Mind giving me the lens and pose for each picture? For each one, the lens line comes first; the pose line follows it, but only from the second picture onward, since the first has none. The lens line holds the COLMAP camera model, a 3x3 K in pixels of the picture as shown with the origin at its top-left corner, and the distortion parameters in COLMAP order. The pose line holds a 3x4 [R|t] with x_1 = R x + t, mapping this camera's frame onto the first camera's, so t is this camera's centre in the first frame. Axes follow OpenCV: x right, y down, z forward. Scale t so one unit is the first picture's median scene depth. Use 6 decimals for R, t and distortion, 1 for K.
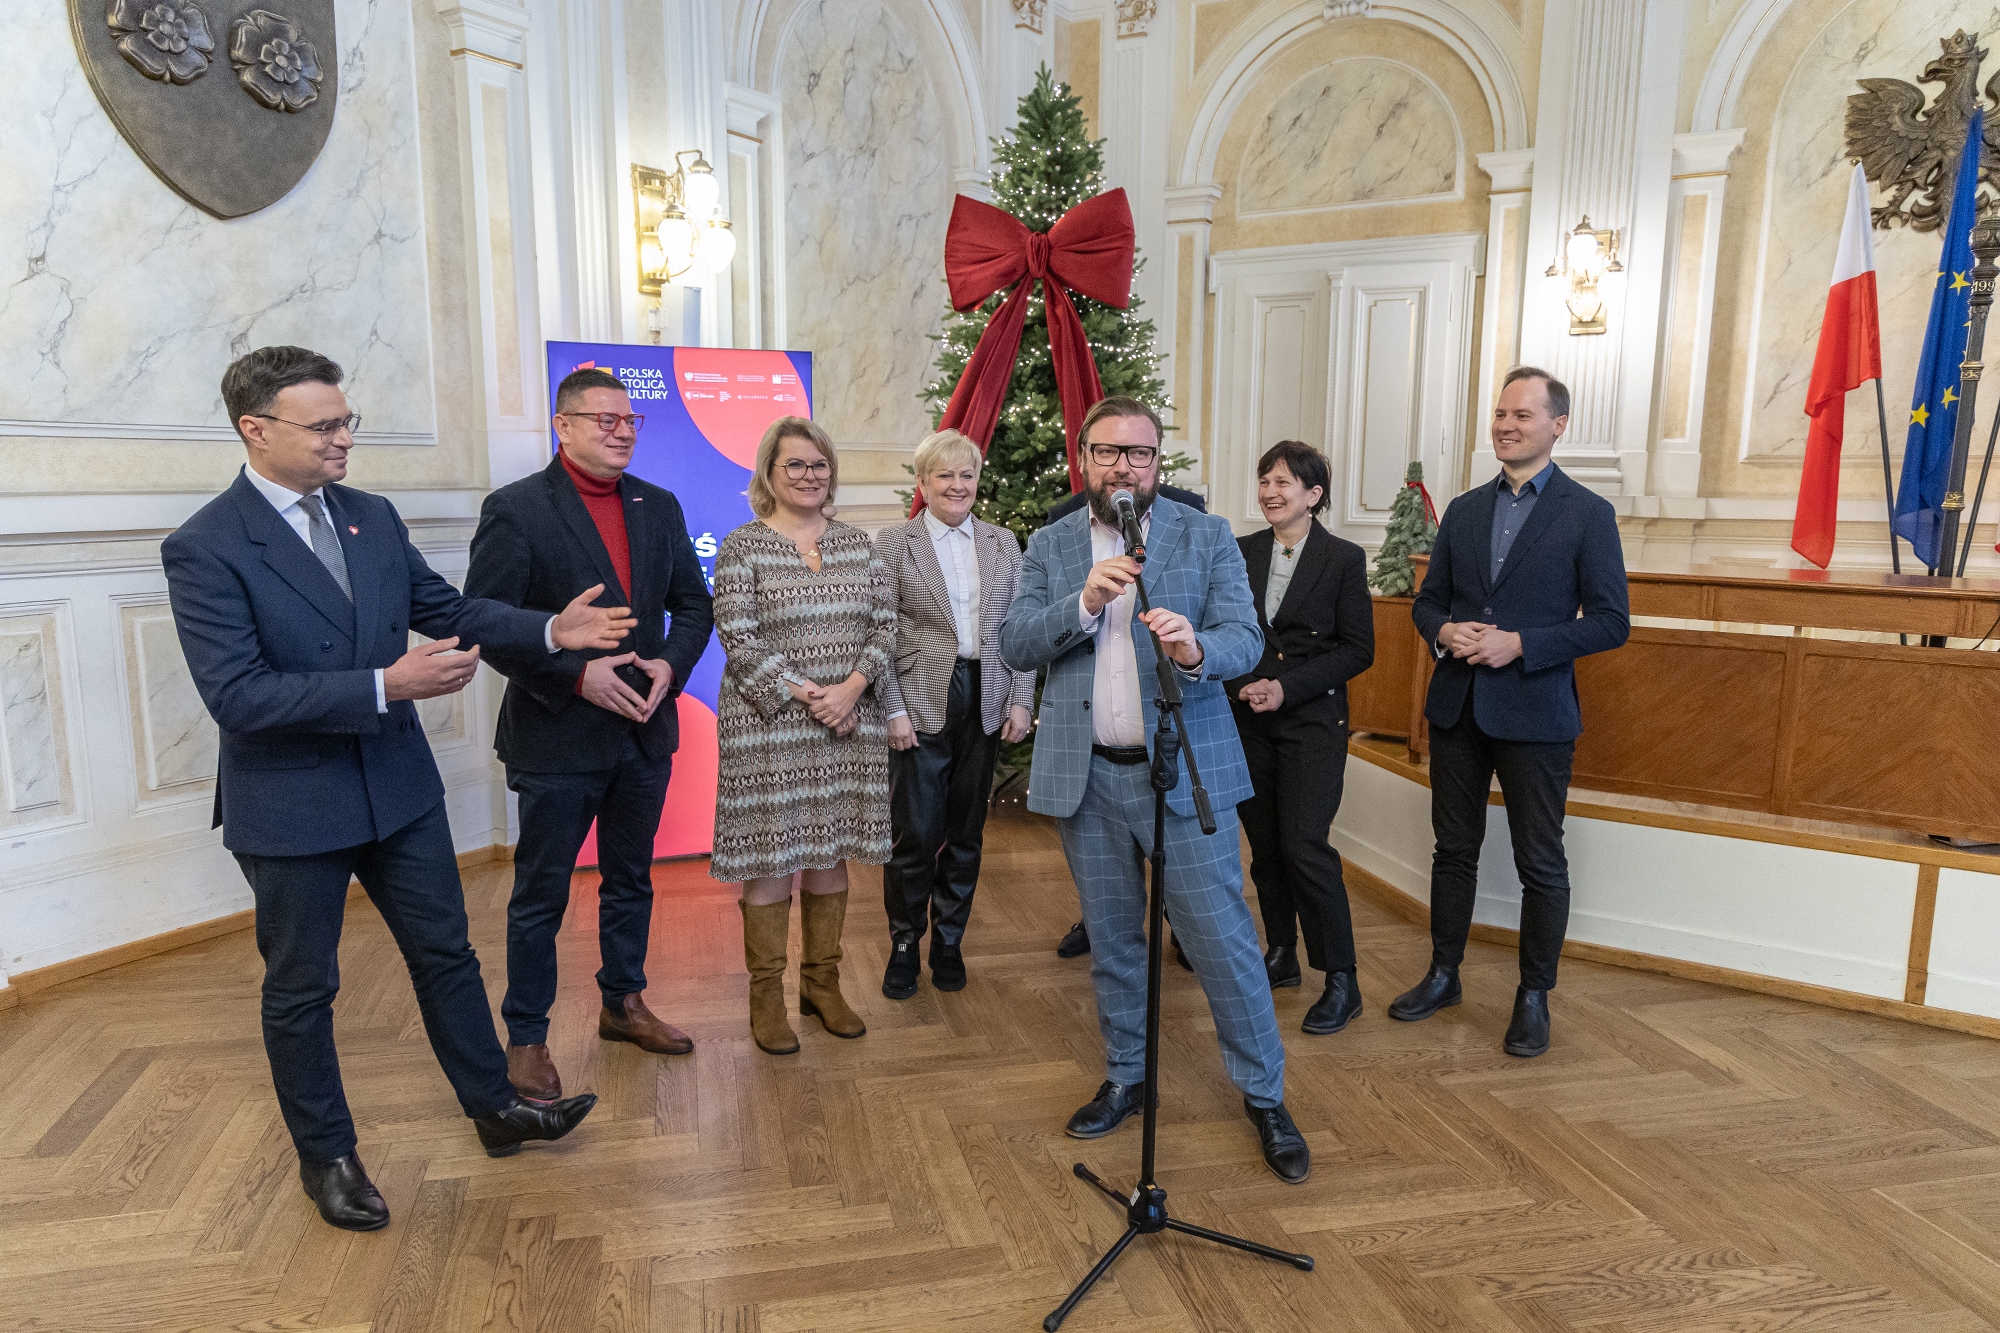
lens RADIAL K [[1336.6, 0, 992.2], [0, 1336.6, 663.5], [0, 0, 1]] dist [-0.001493, 0.005263]
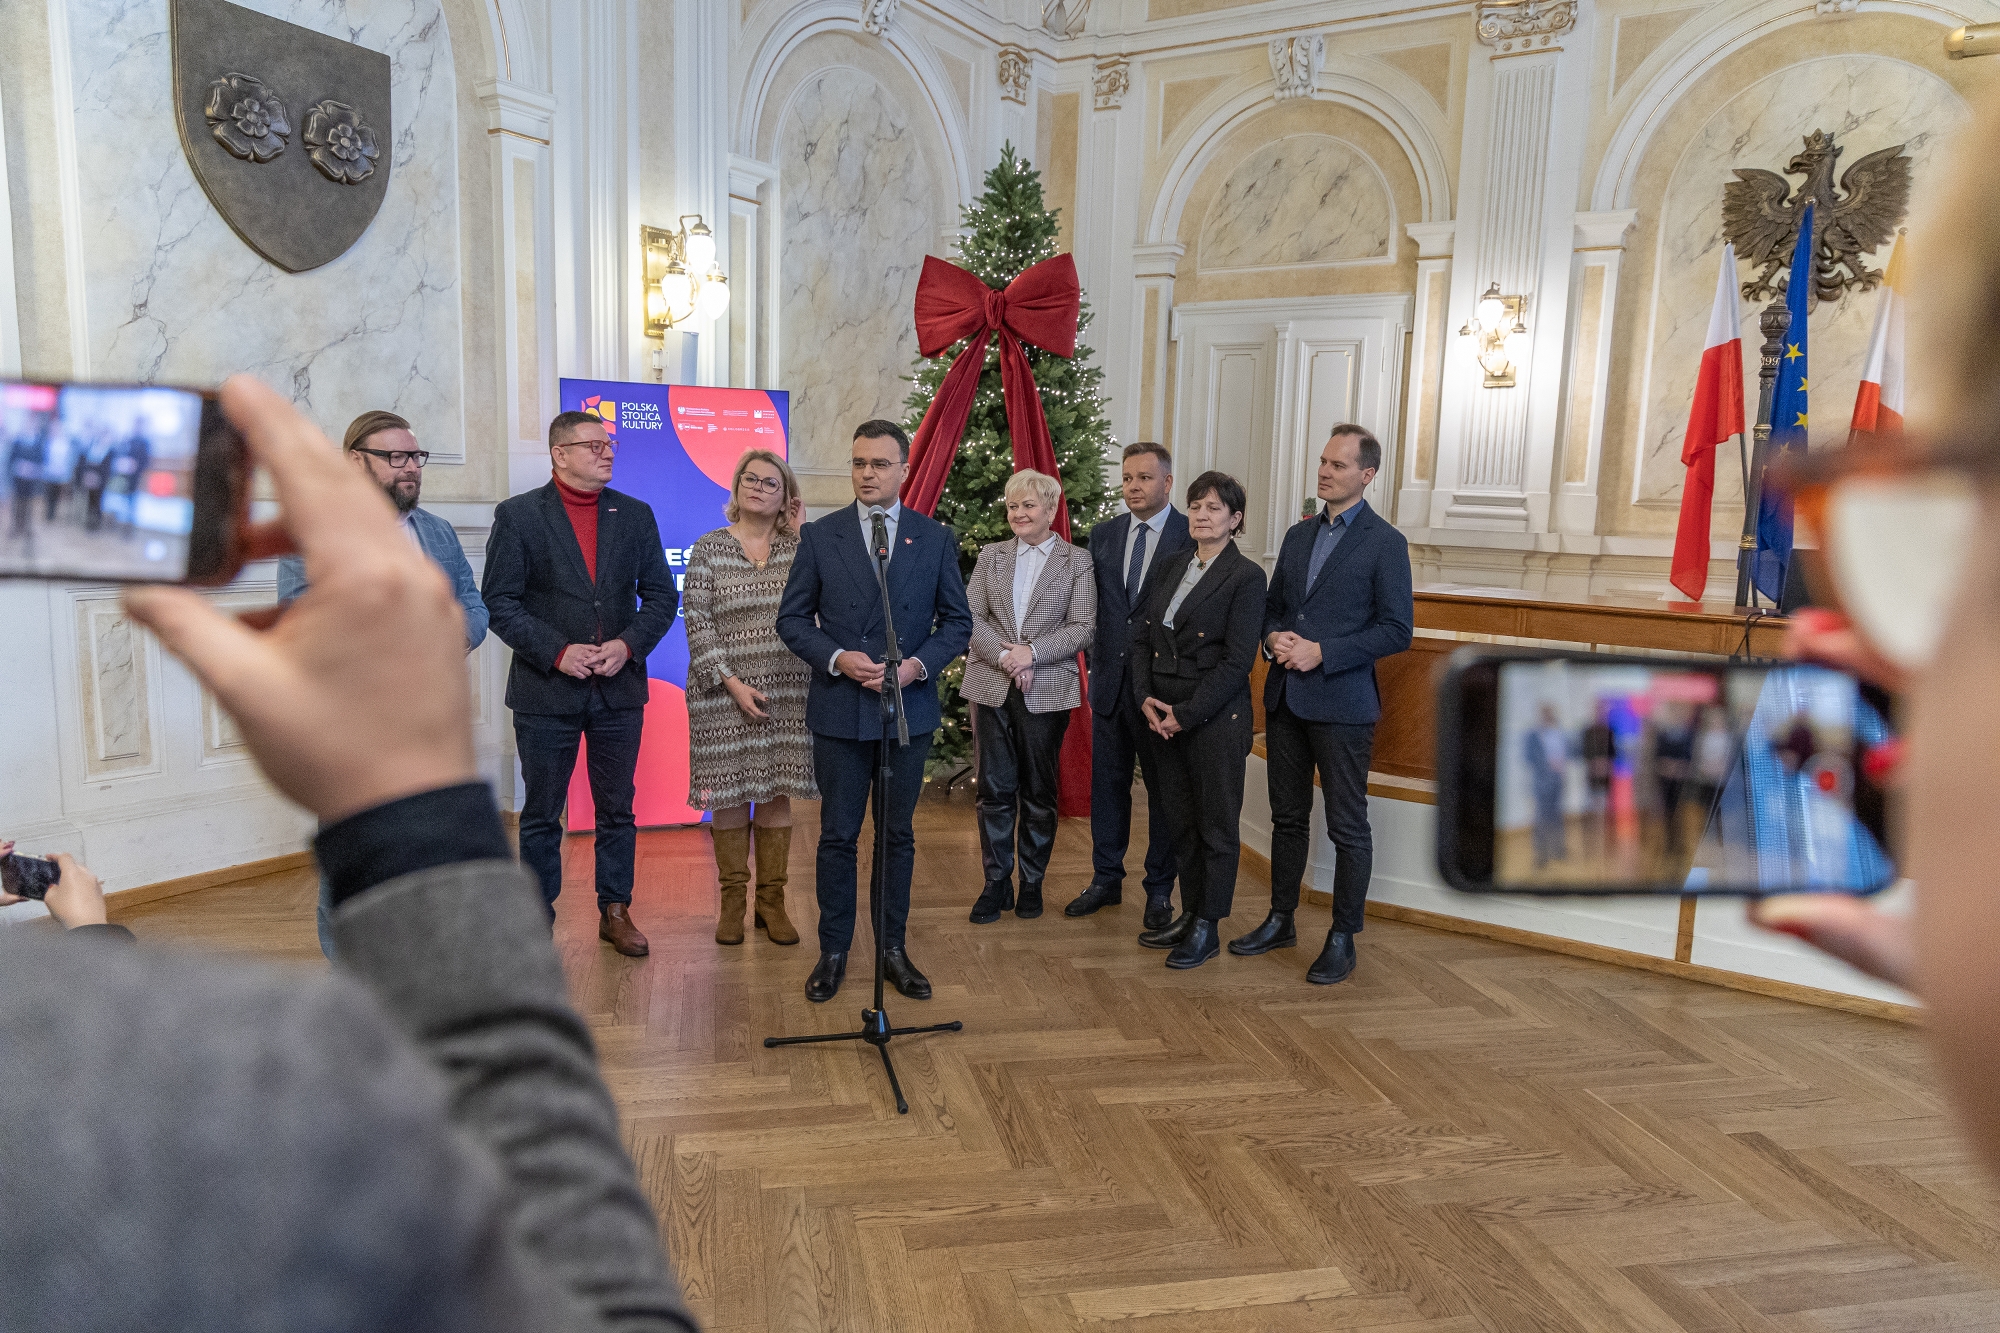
lens RADIAL K [[1325.5, 0, 1001.1], [0, 1325.5, 657.2], [0, 0, 1]] dist [-0.003141, 0.000563]
pose [[0.999569, 0.024923, -0.015542, 0.062601], [-0.025274, 0.999421, -0.022790, 0.016321], [0.014965, 0.023173, 0.999619, -0.121091]]
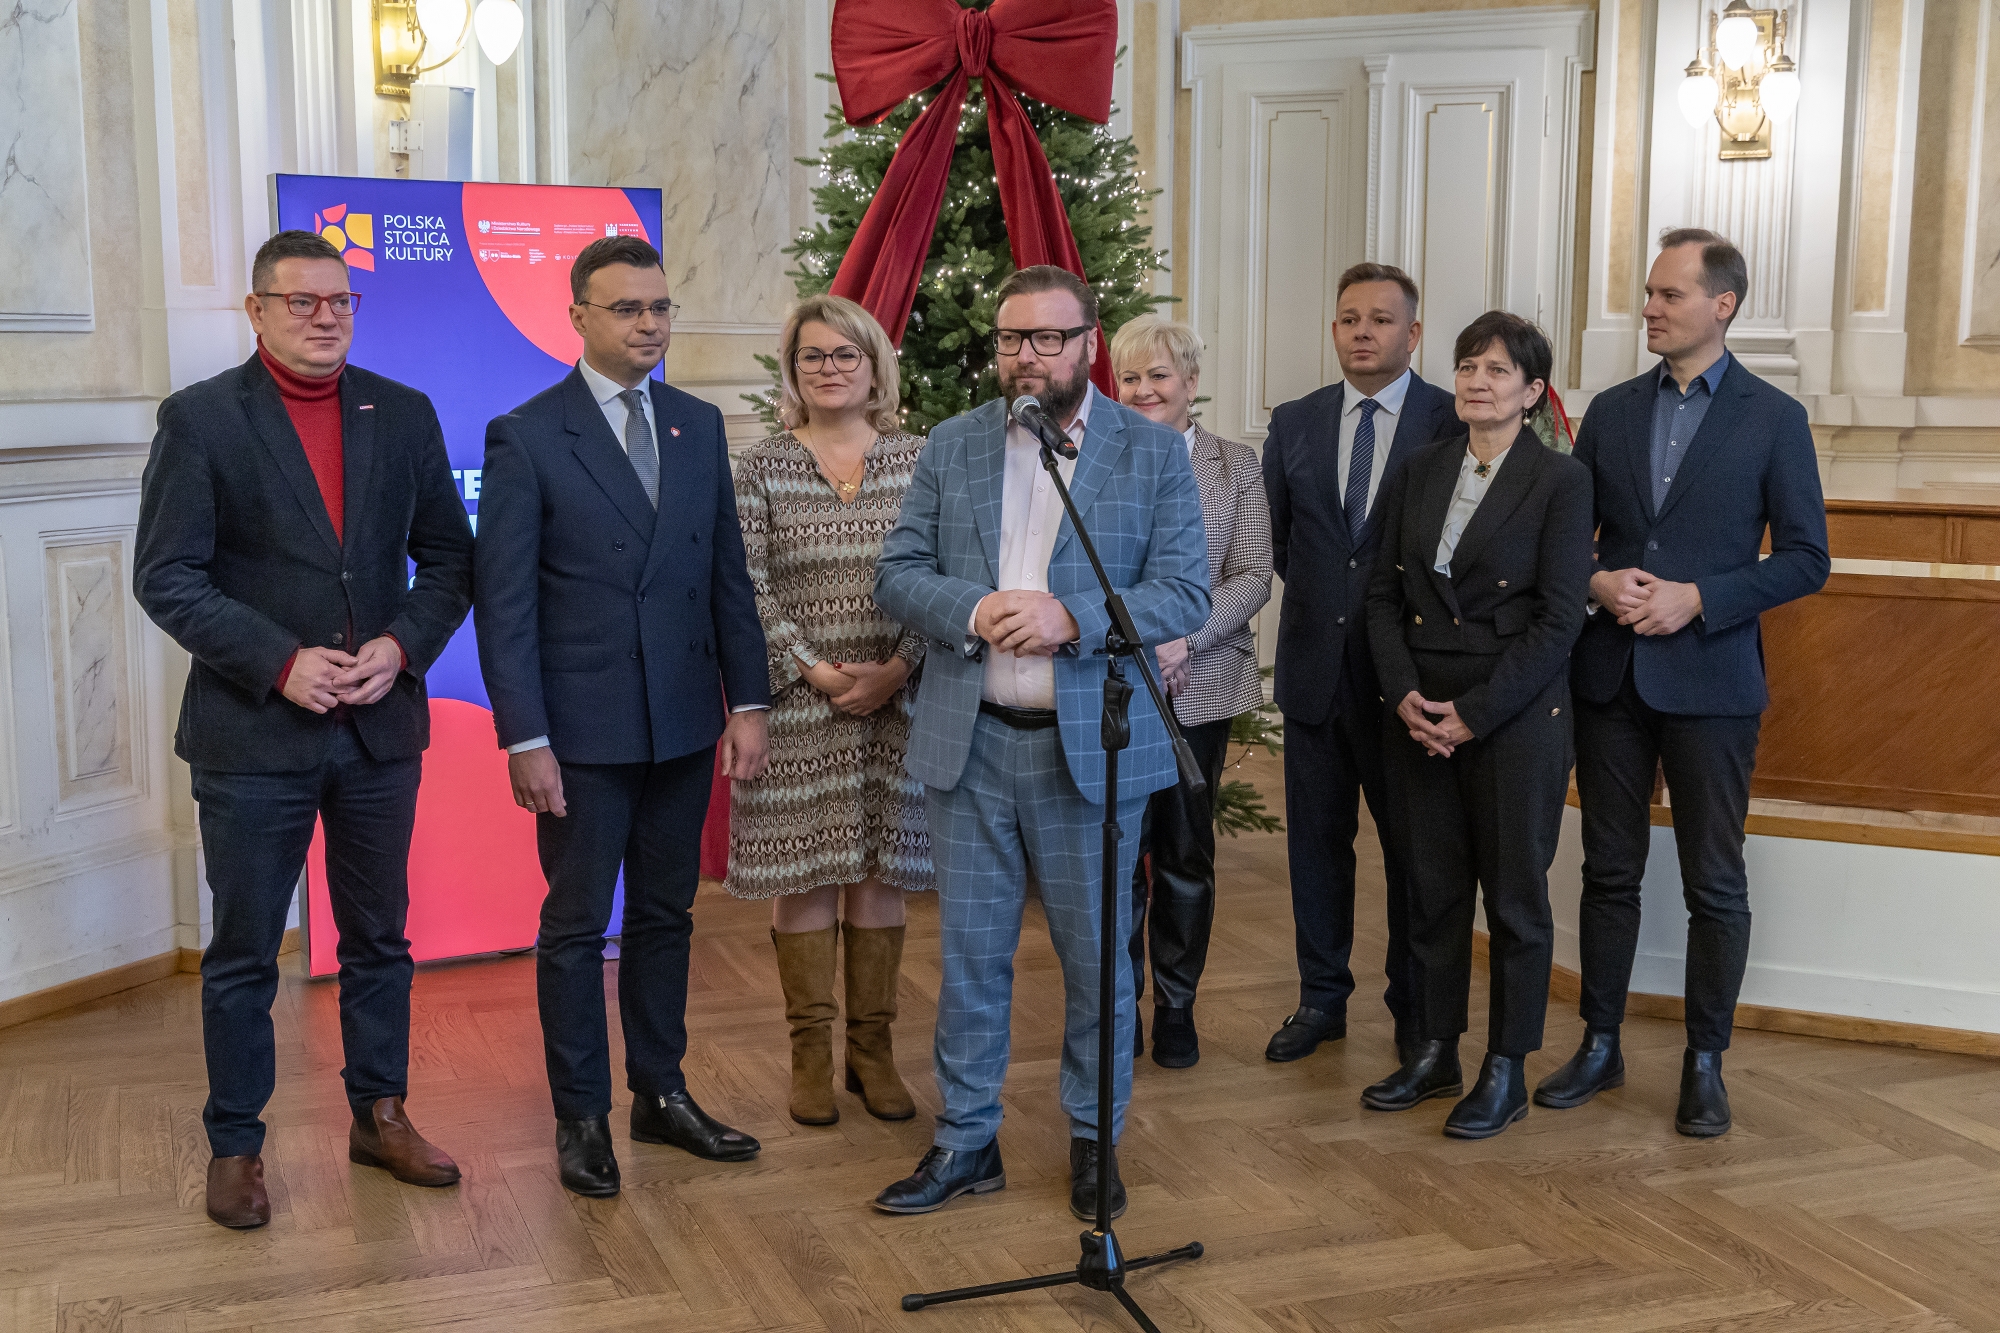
lens RADIAL K [[2291.9, 0, 987.6], [0, 2291.9, 654.0], [0, 0, 1]] dist [-0.006736, -0.002598]
pose [[0.992114, -0.021324, 0.123513, -0.104820], [0.022969, 0.999665, -0.011904, 0.013944], [-0.123218, 0.014647, 0.992272, -0.130978]]
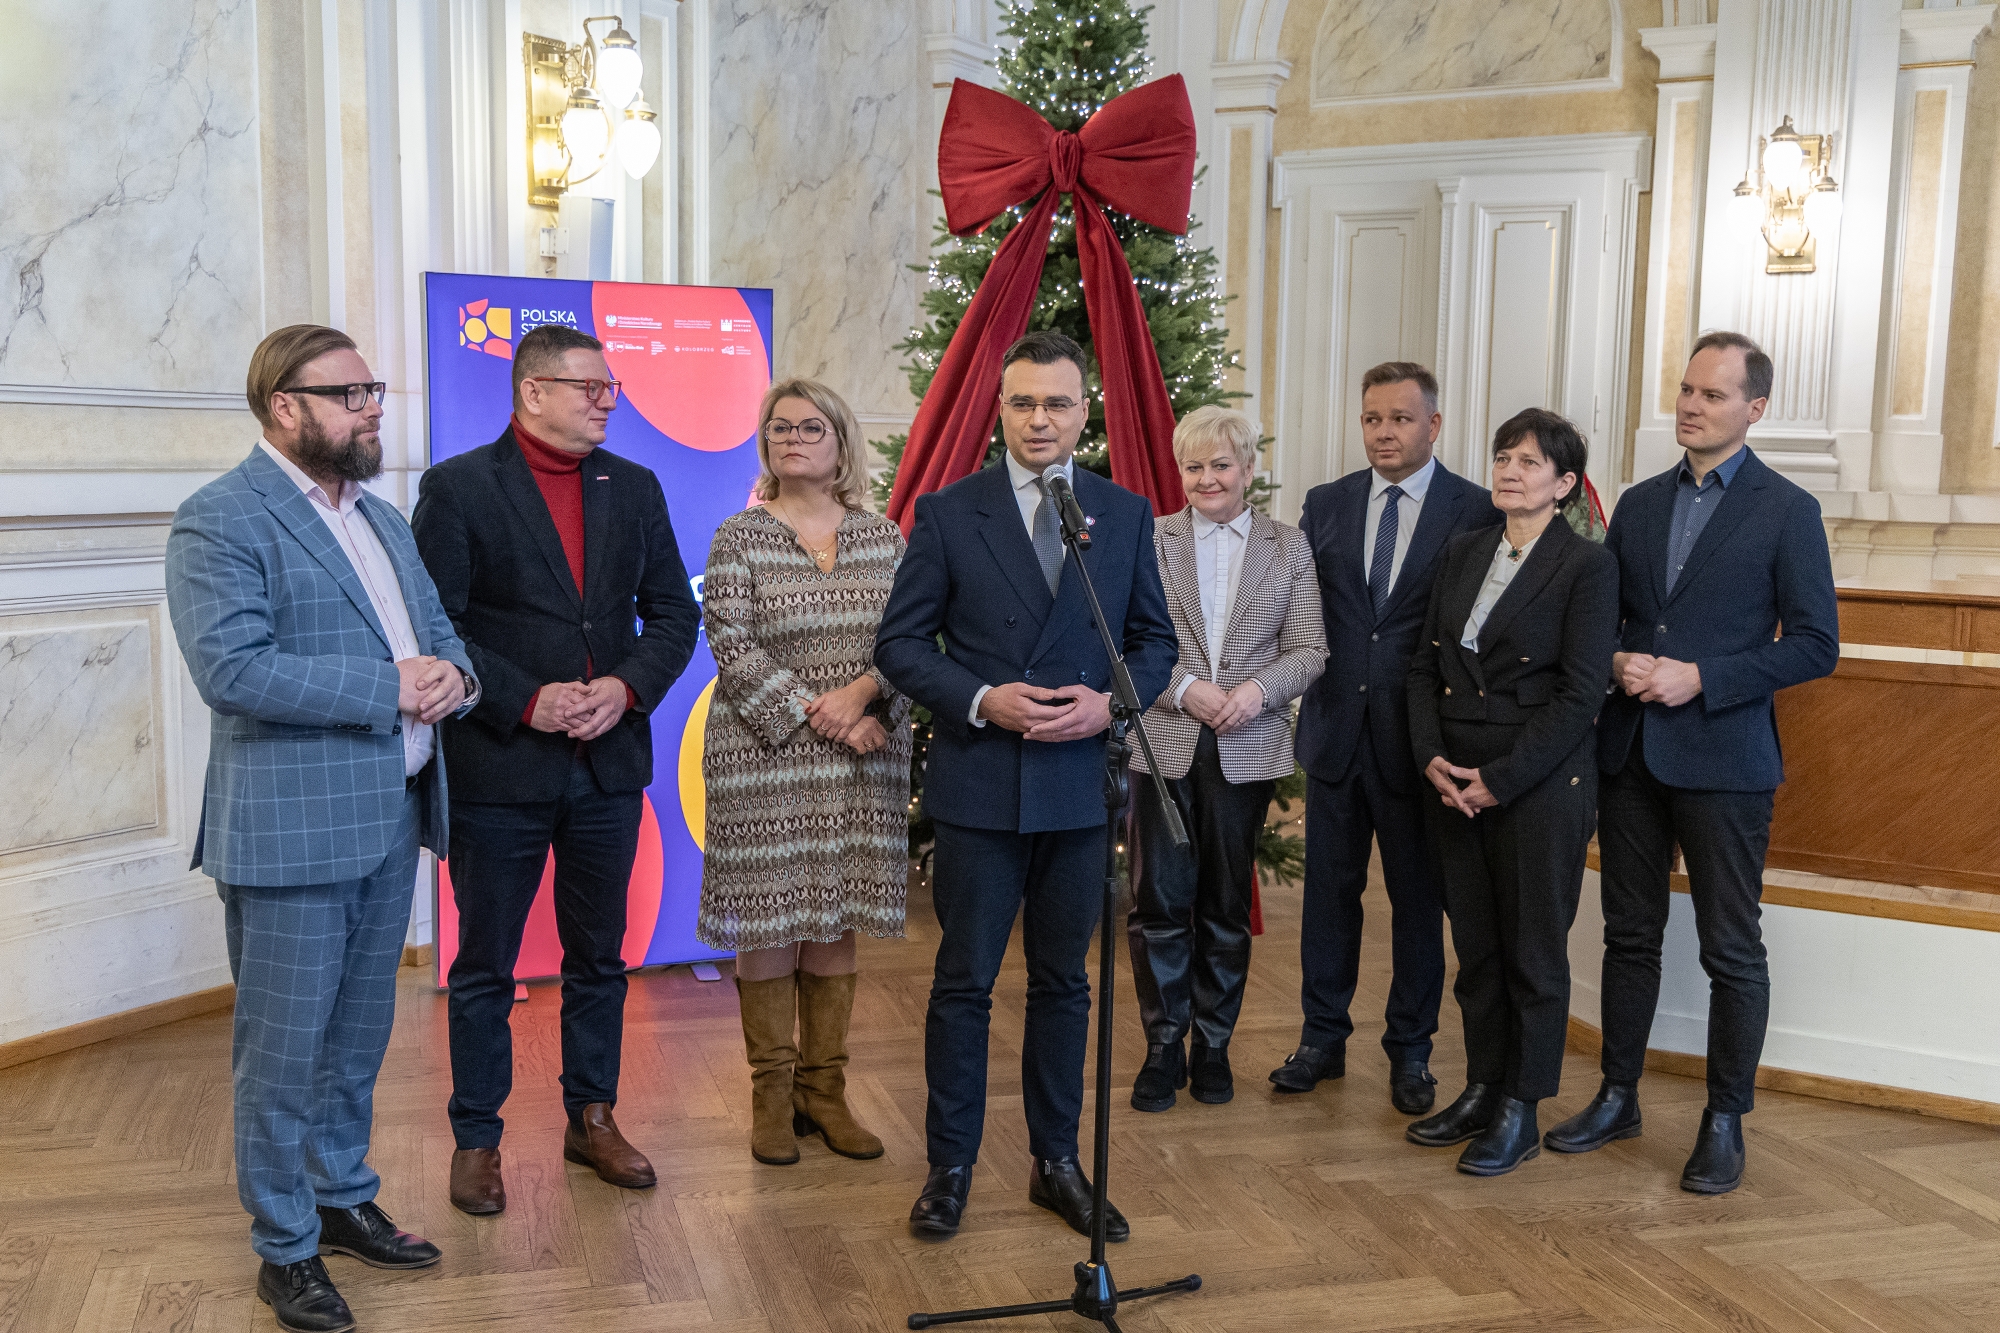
lens RADIAL K [[2000.4, 0, 971.4], [0, 2000.4, 663.2], [0, 0, 1]] dist [-0.002537, 0.003152]
pose [[0.999197, 0.004591, 0.039810, -0.059456], [-0.003172, 0.999360, -0.035644, 0.012101], [-0.039948, 0.035489, 0.998571, -0.093530]]
